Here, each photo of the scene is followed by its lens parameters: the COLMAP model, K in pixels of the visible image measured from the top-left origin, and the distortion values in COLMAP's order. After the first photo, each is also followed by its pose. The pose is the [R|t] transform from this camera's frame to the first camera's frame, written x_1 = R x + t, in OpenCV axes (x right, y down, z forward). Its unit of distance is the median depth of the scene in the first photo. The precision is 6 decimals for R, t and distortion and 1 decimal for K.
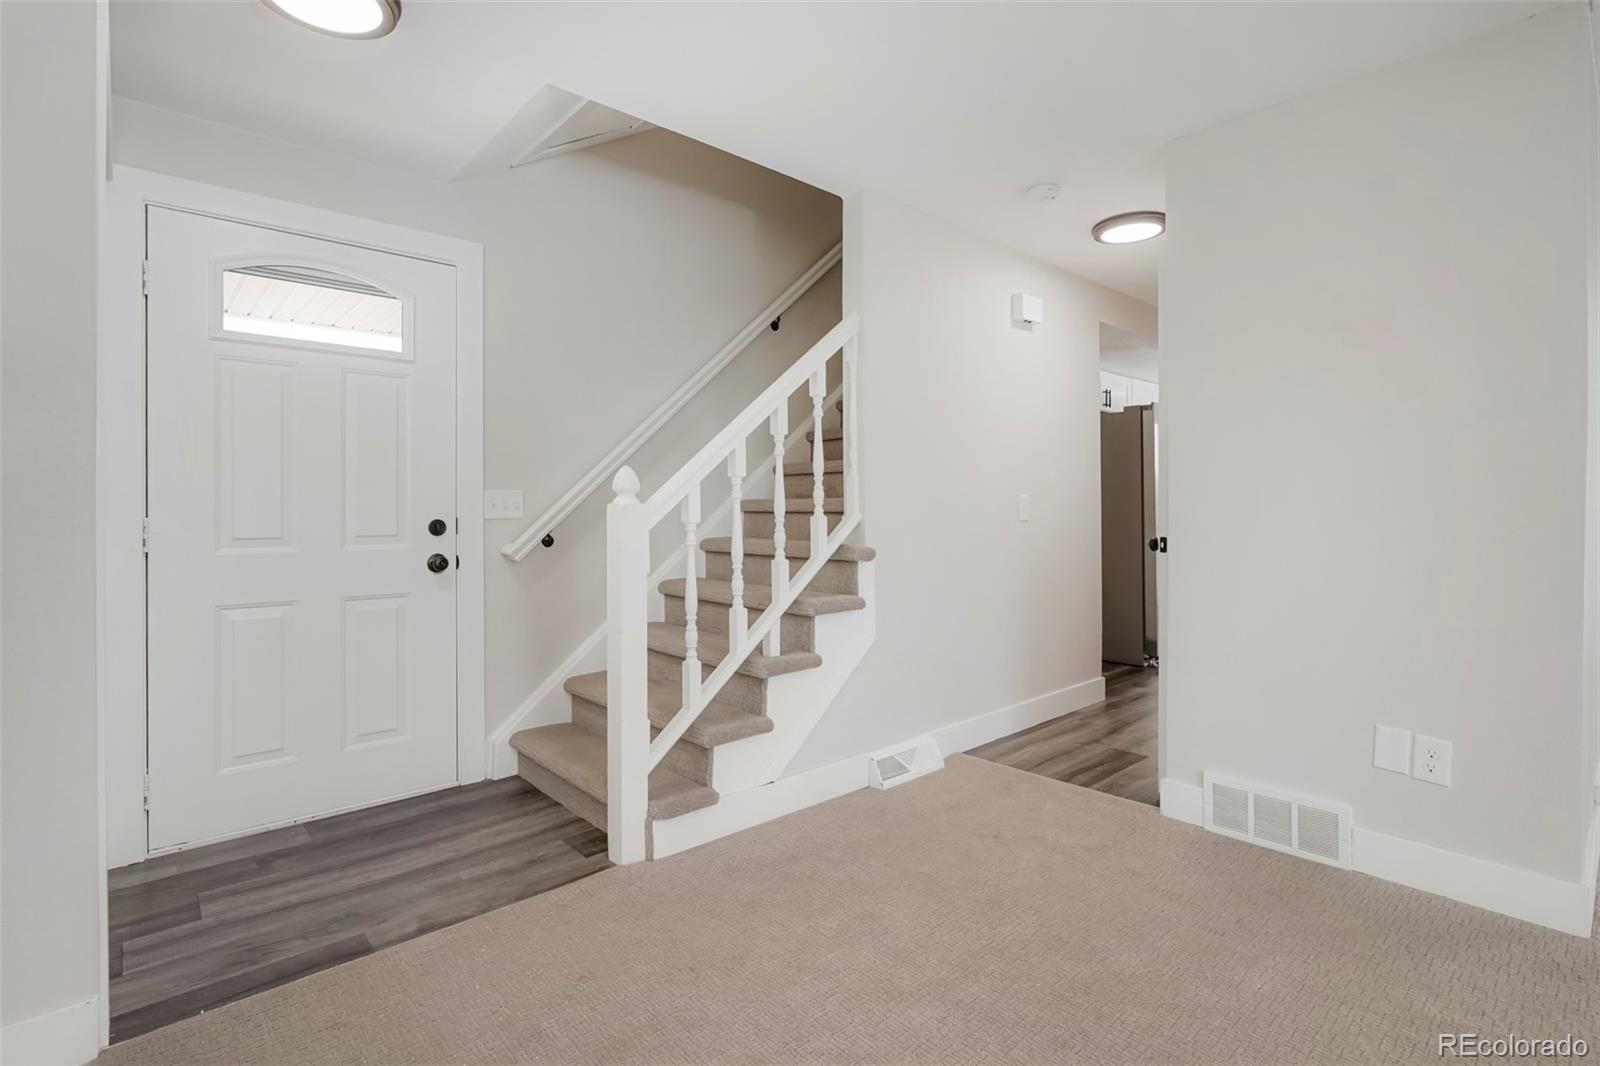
lens RADIAL K [[738.6, 0, 794.3], [0, 738.6, 517.5], [0, 0, 1]] dist [-0.005053, 0.004495]
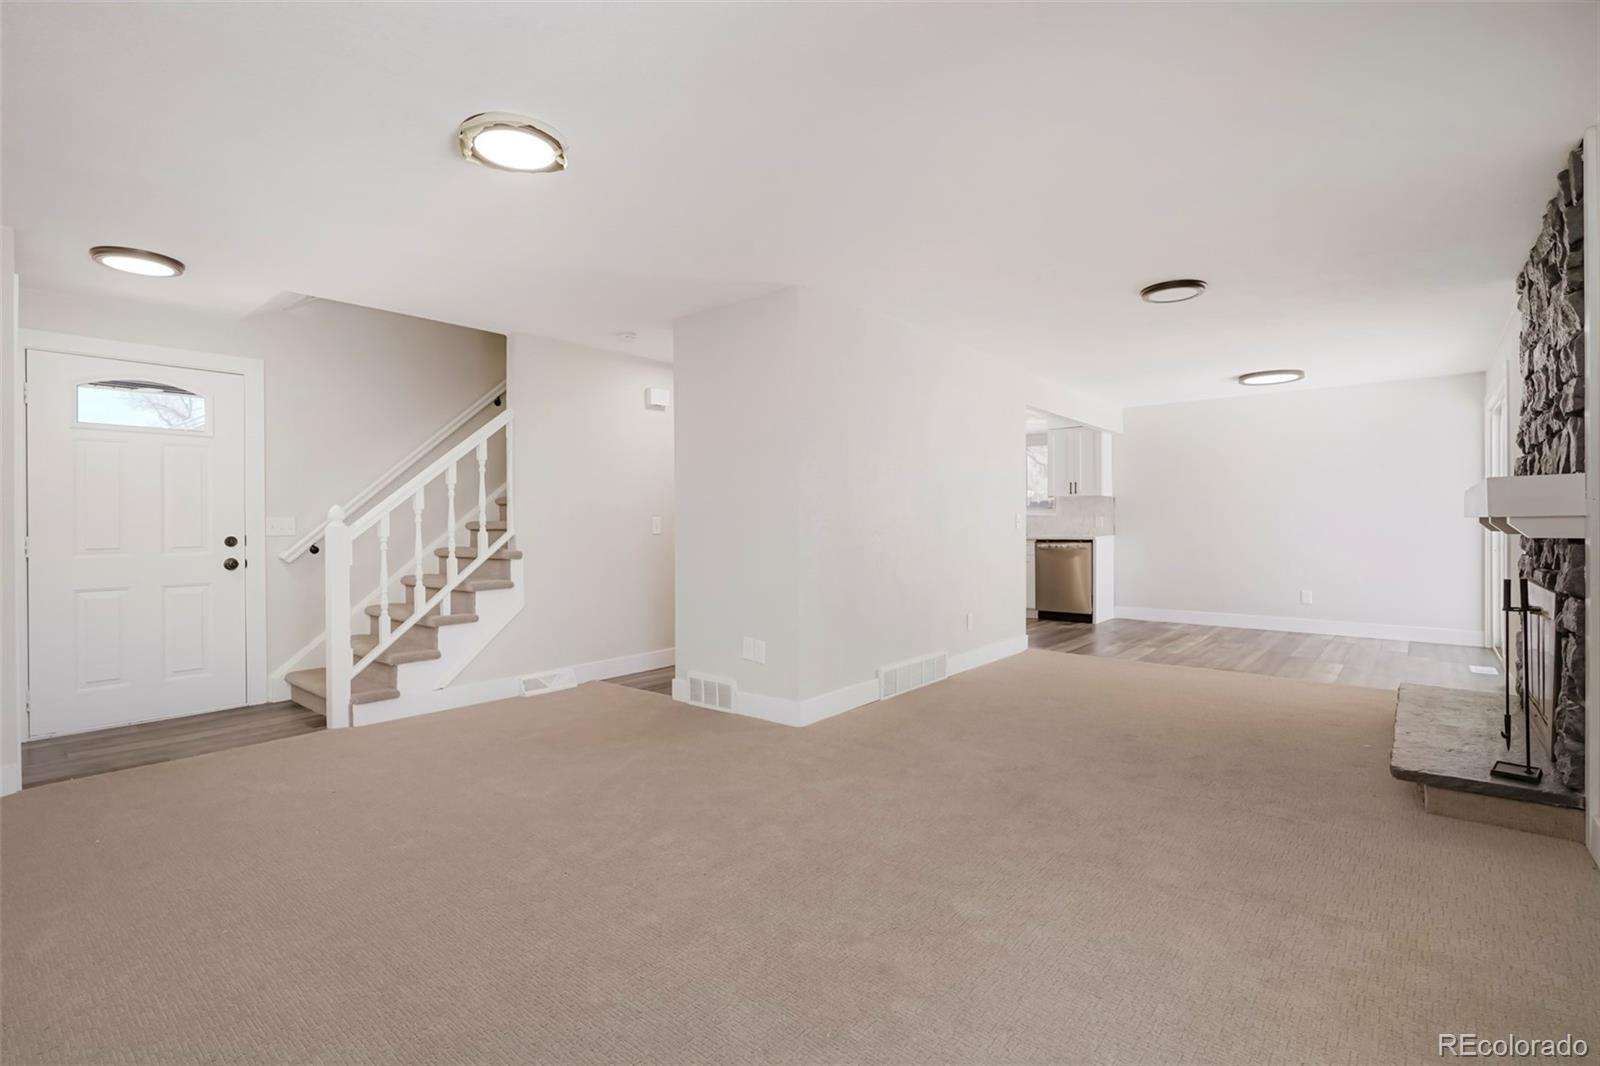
lens RADIAL K [[738.6, 0, 812.3], [0, 738.6, 528.2], [0, 0, 1]] dist [-0.005053, 0.004495]
pose [[0.991214, -0.007466, 0.132056, 0.567161], [0.008136, 0.999957, -0.004534, 0.002534], [-0.132016, 0.005568, 0.991232, -0.763763]]
